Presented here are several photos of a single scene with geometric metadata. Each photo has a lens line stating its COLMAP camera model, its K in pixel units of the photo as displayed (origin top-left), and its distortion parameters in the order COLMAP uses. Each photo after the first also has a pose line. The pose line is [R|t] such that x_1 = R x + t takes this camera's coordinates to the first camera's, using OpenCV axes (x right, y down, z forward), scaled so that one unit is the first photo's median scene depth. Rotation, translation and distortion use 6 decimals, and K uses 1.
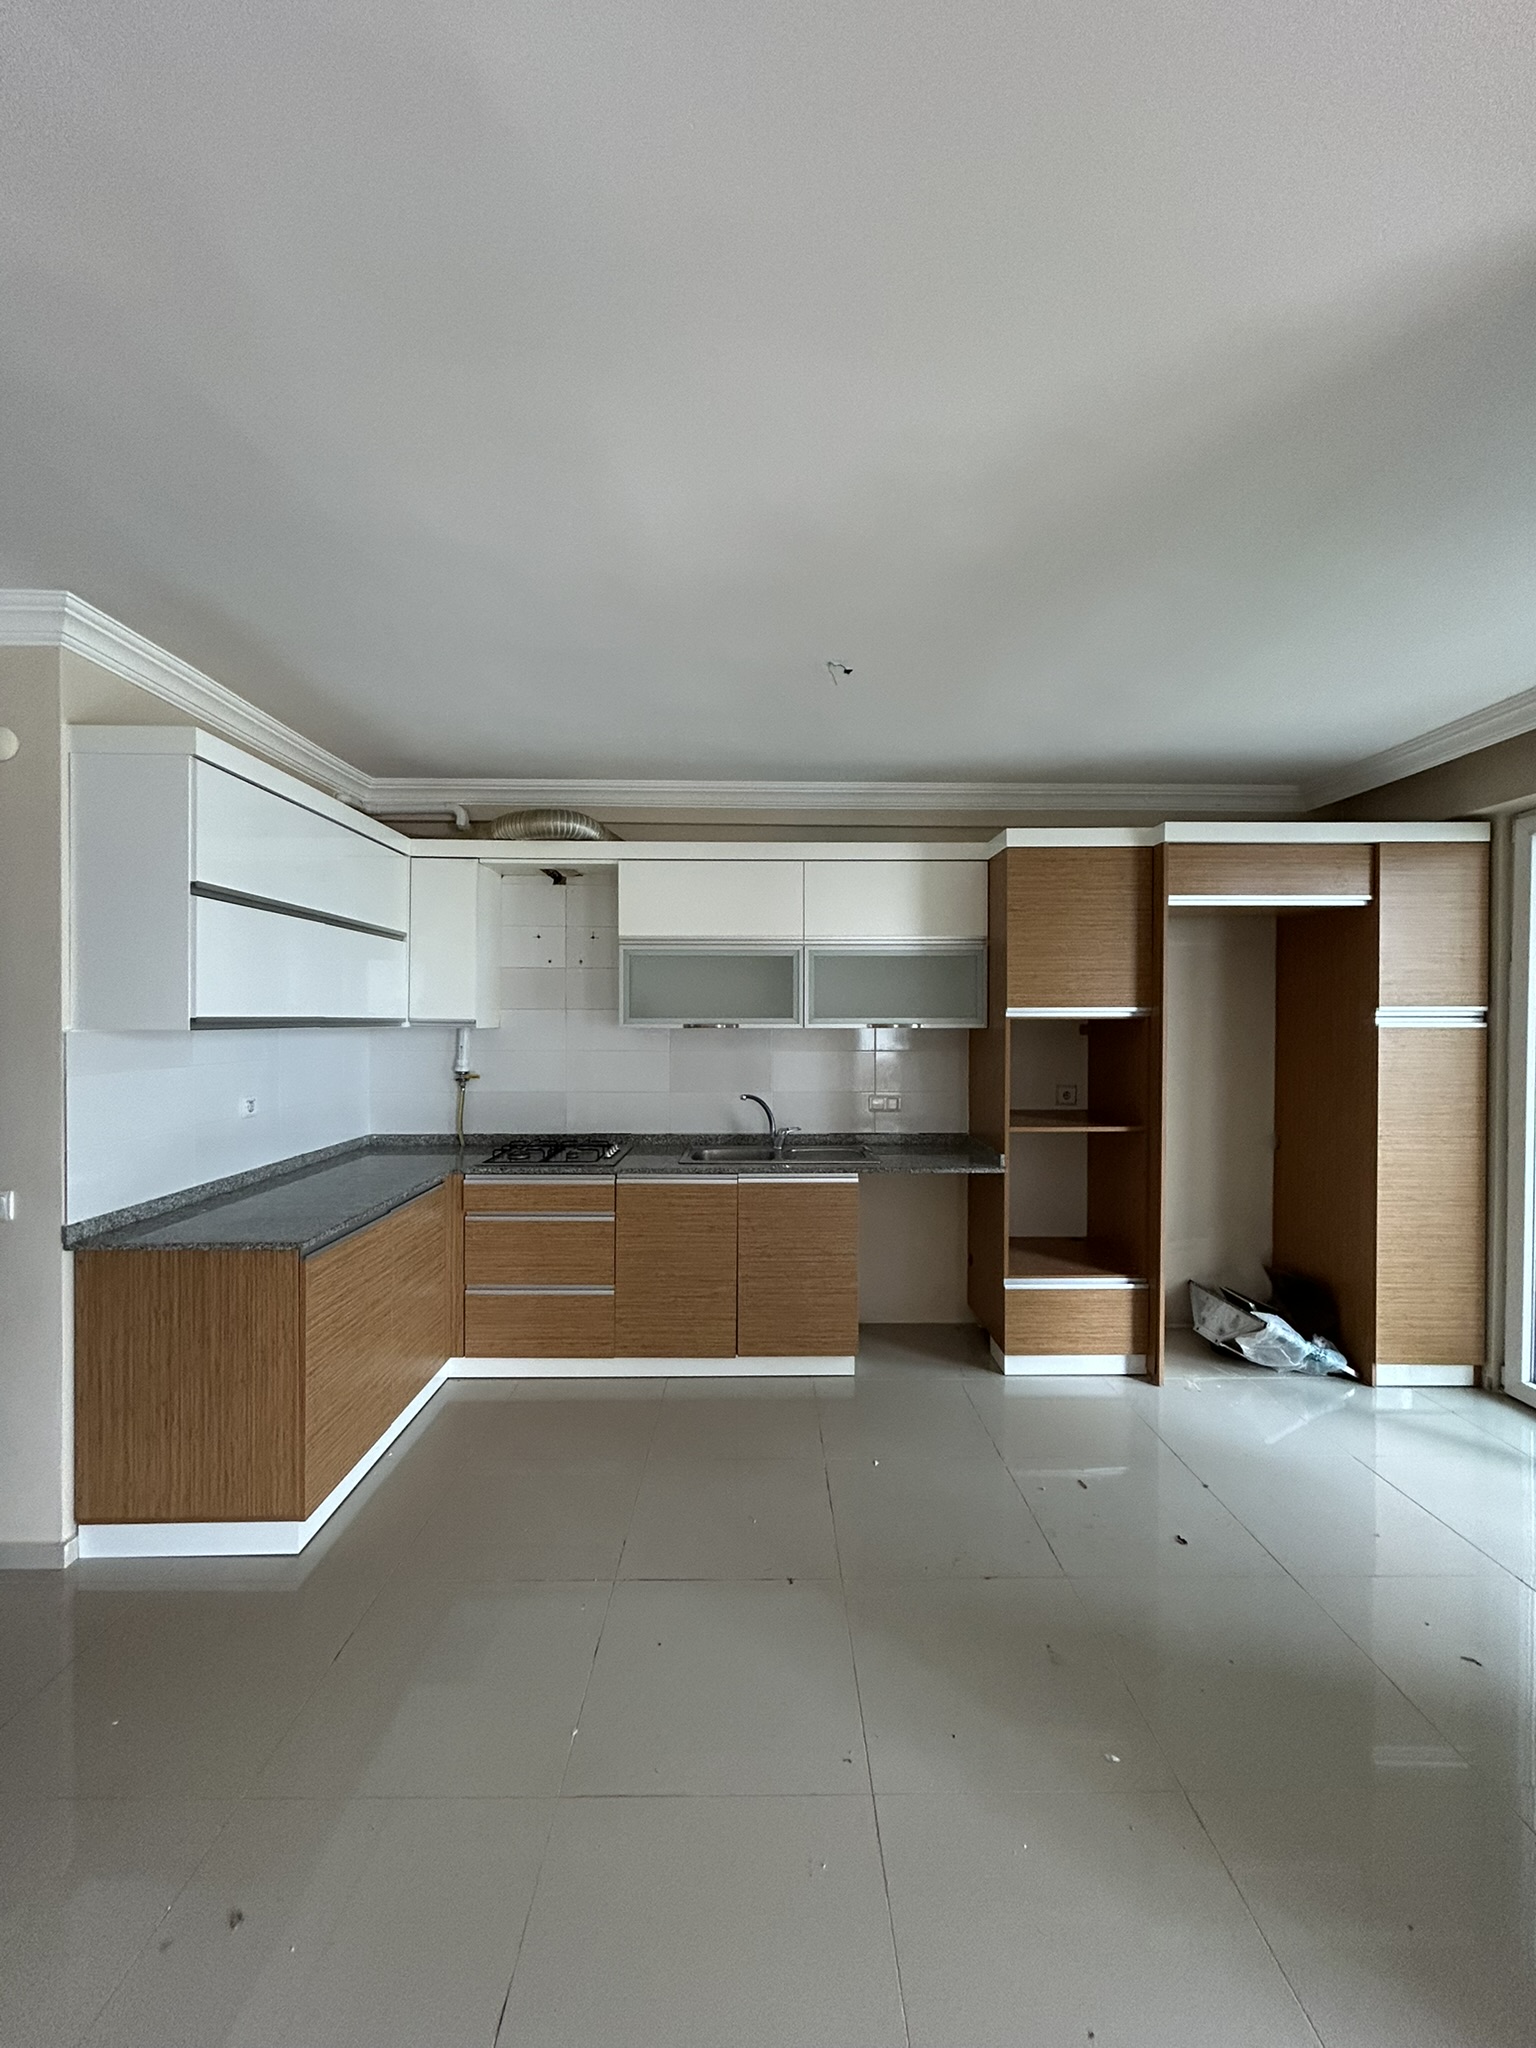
lens RADIAL K [[822.3, 0, 768.7], [0, 822.3, 1023.5], [0, 0, 1]] dist [-0.000989, 0.000613]
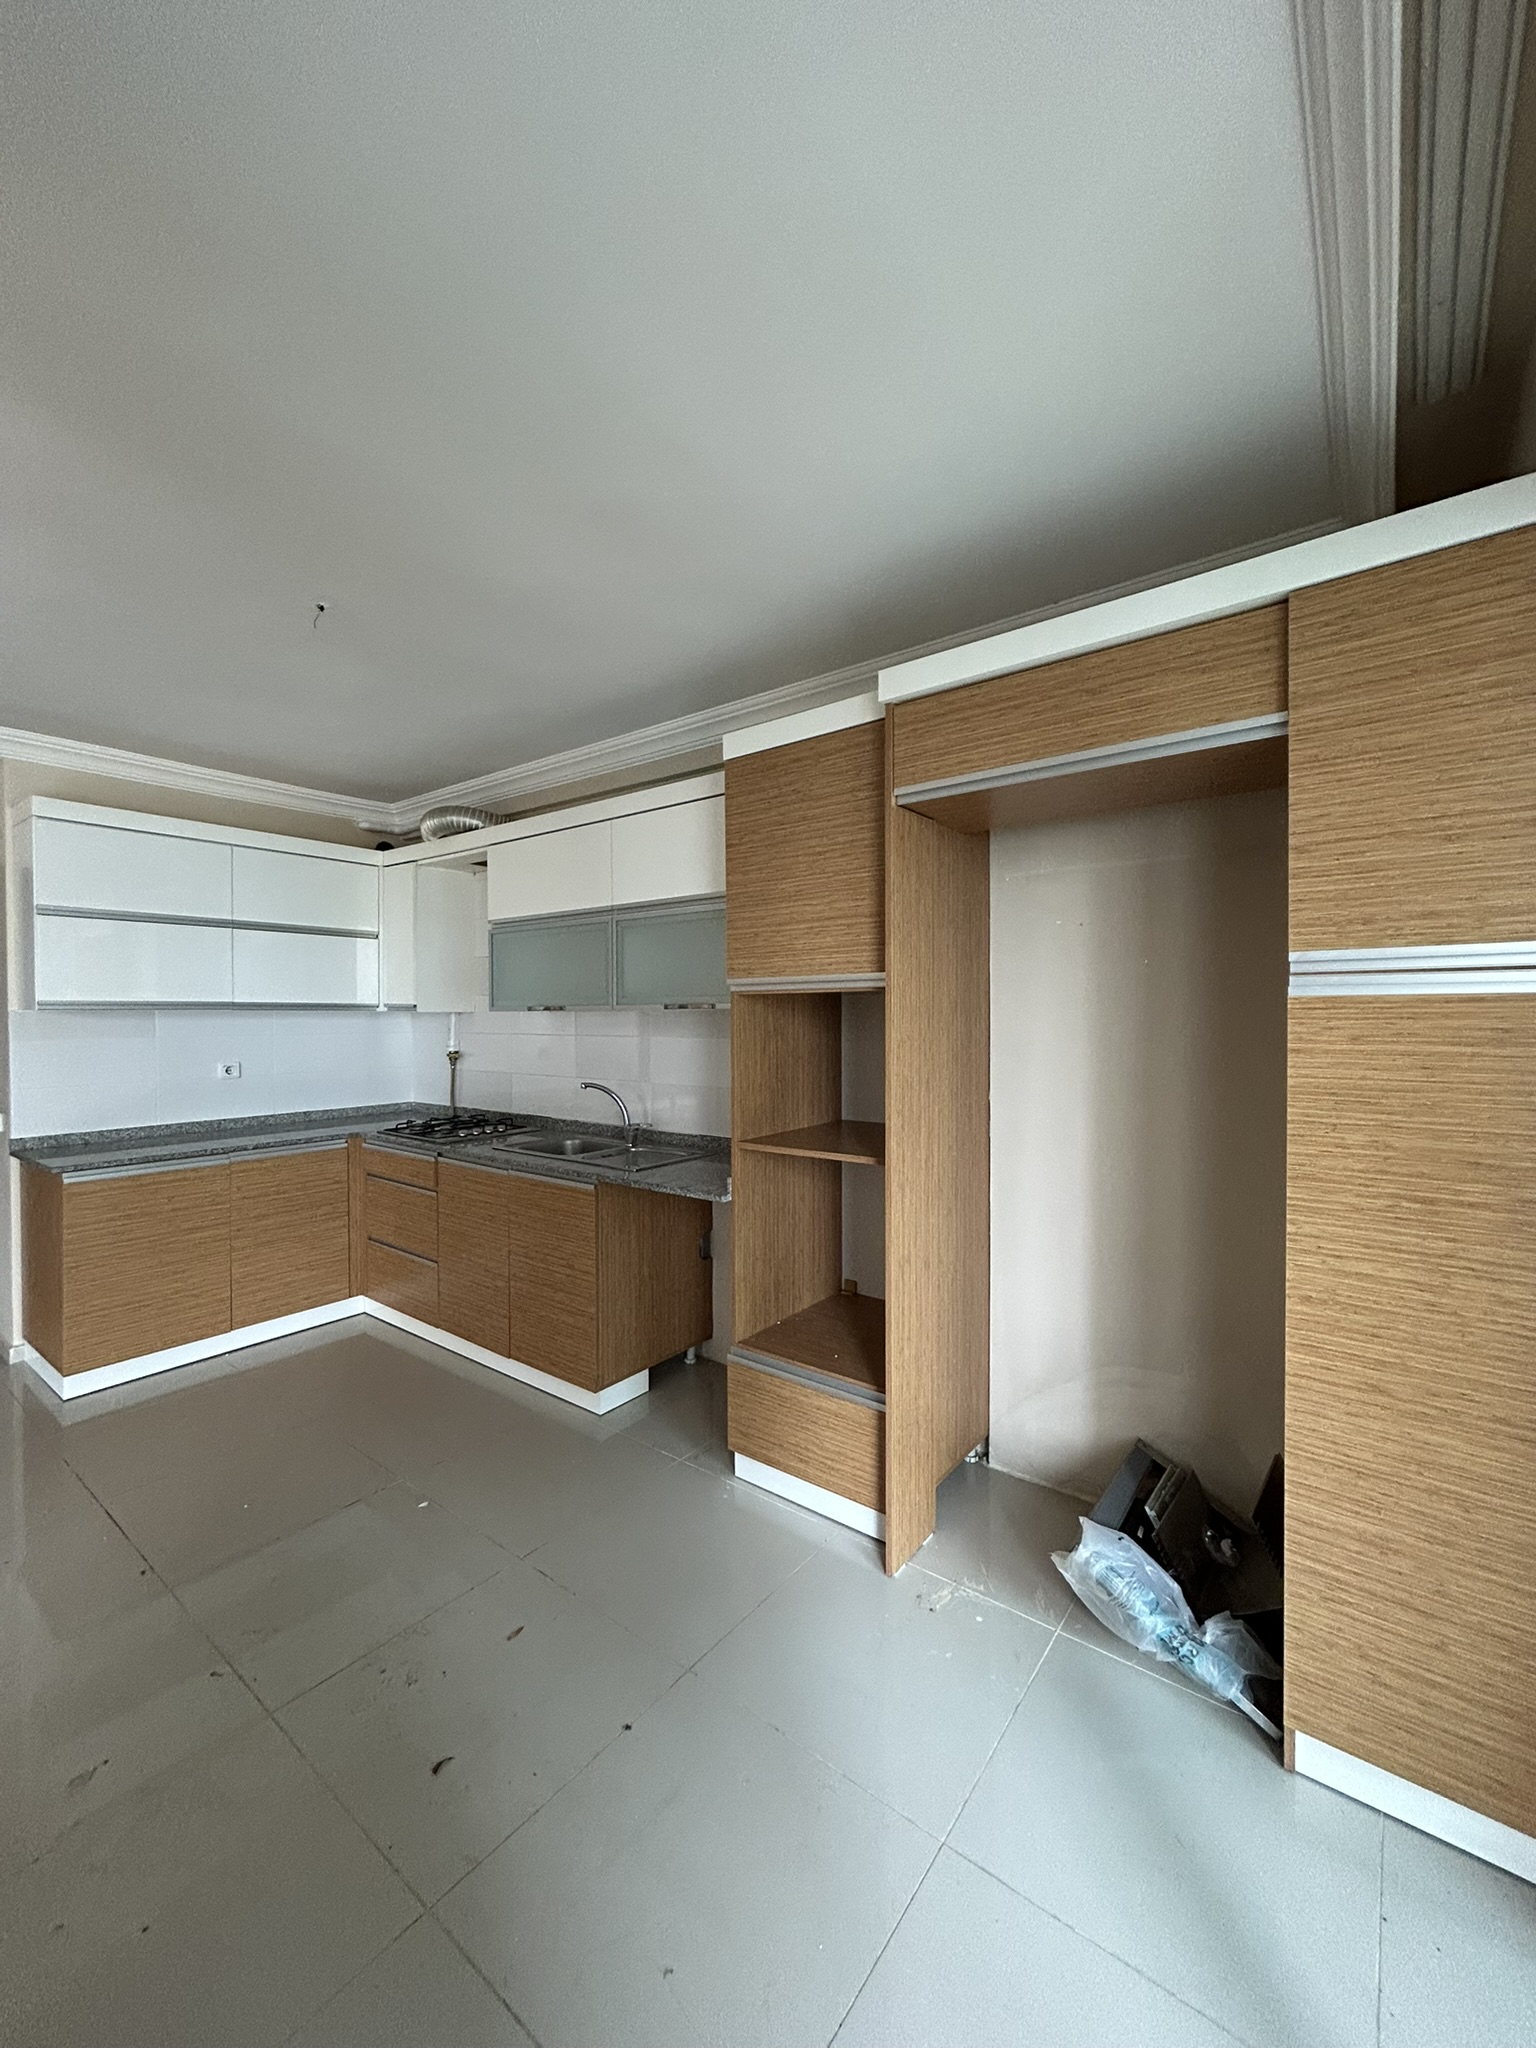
lens RADIAL K [[822.3, 0, 771.0], [0, 822.3, 1022.9], [0, 0, 1]] dist [-0.000989, 0.000613]
pose [[0.784367, 0.002726, -0.620291, 0.779379], [0.001699, 0.999977, 0.006542, 0.014962], [0.620295, -0.006185, 0.784344, 0.448259]]
